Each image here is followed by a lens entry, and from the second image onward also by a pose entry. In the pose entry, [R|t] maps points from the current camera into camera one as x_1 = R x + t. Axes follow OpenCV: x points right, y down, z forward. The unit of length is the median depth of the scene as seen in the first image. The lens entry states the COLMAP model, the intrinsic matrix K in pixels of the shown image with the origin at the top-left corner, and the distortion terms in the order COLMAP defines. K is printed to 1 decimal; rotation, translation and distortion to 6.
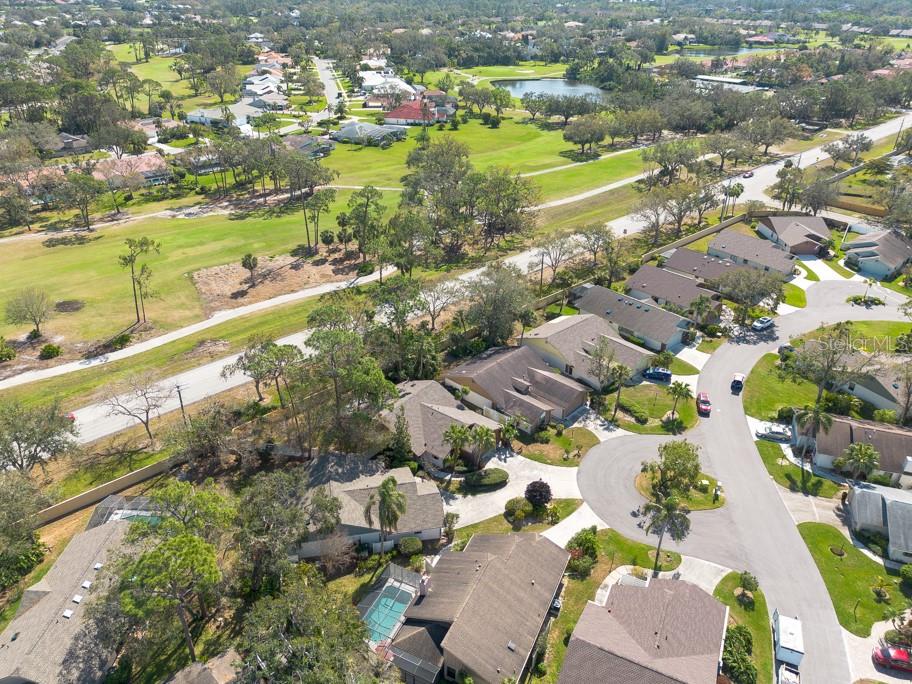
lens RADIAL K [[630.2, 0, 456.0], [0, 630.2, 342.0], [0, 0, 1]] dist [0.042494, -0.000262]
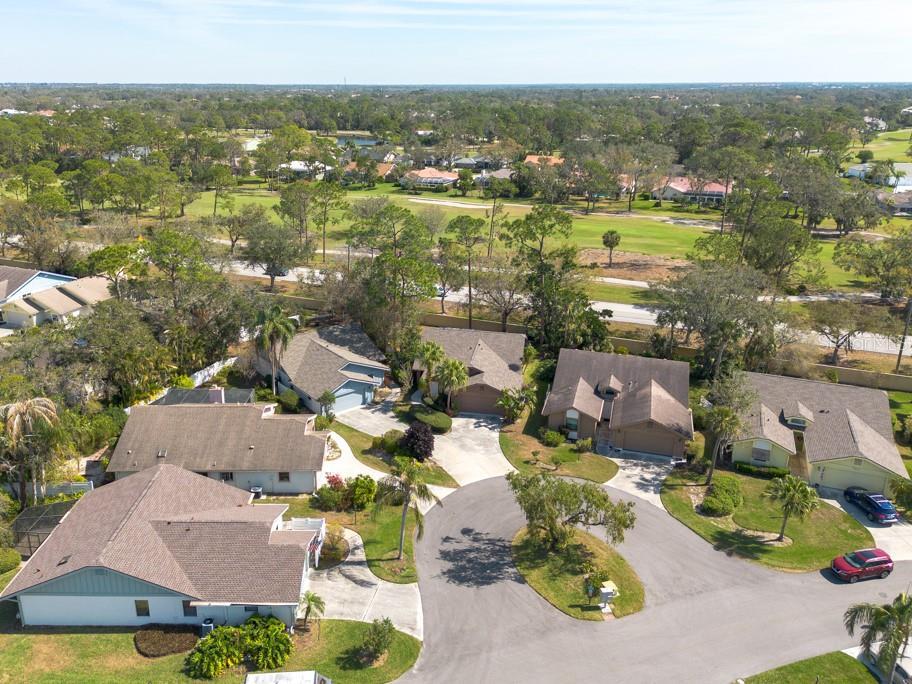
lens RADIAL K [[712.0, 0, 424.3], [0, 712.0, 316.0], [0, 0, 1]] dist [0.058656, -0.063400]
pose [[0.437196, 0.270794, -0.857631, 0.715154], [-0.440147, 0.896016, 0.058539, 0.047265], [0.784303, 0.351890, 0.510923, 0.454474]]
